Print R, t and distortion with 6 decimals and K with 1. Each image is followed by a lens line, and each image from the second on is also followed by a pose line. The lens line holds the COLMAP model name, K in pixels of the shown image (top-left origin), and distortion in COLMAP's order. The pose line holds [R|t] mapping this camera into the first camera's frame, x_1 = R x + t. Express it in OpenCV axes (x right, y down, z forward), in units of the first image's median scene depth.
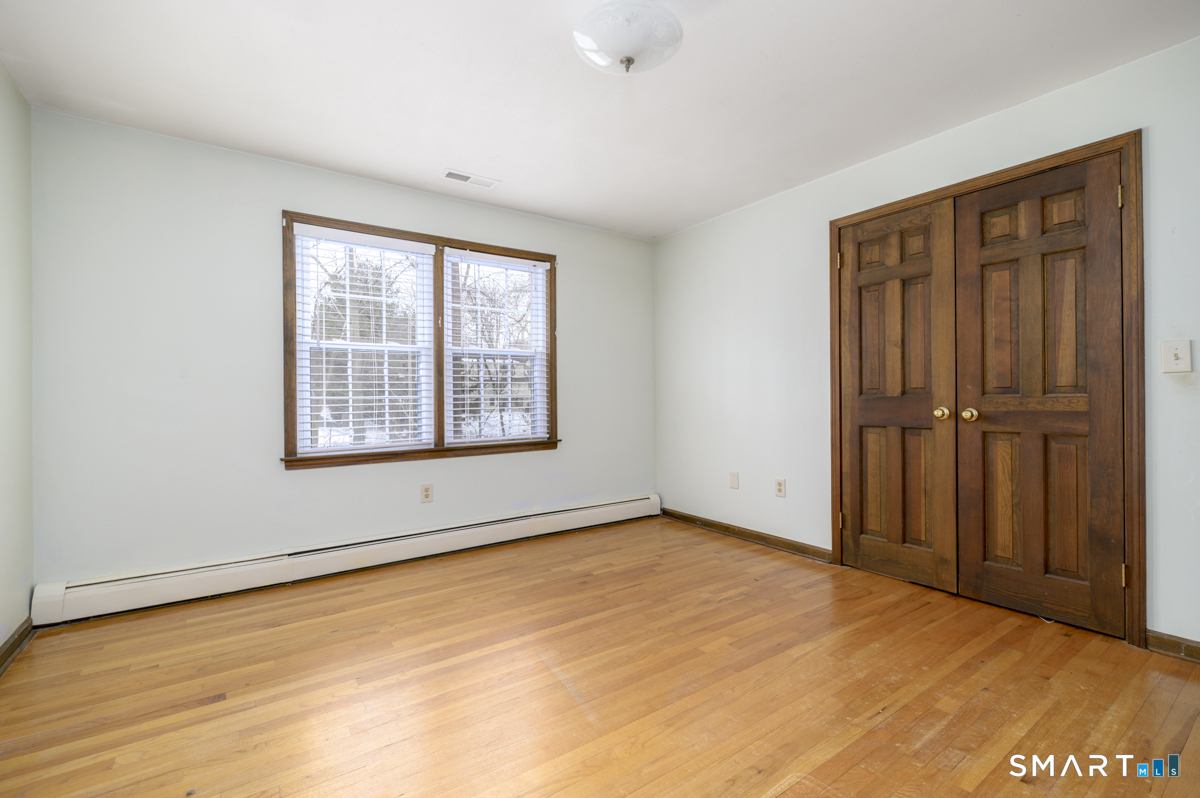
lens RADIAL K [[516.3, 0, 594.2], [0, 516.3, 397.2], [0, 0, 1]] dist [-0.002452, -0.000552]
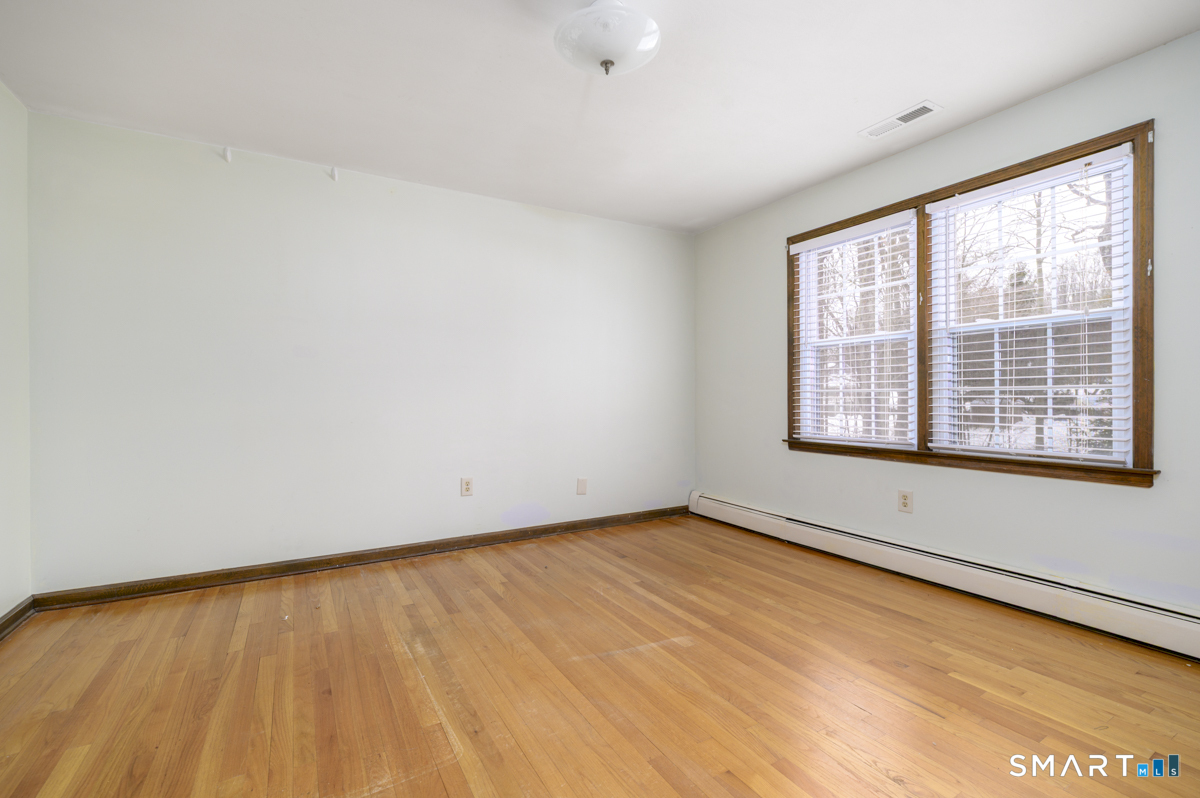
lens RADIAL K [[516.3, 0, 594.2], [0, 516.3, 397.2], [0, 0, 1]] dist [-0.002452, -0.000552]
pose [[-0.078303, 0.019403, -0.996741, 0.572636], [0.012580, 0.999750, 0.018473, -0.010841], [0.996850, -0.011093, -0.078527, 0.548343]]
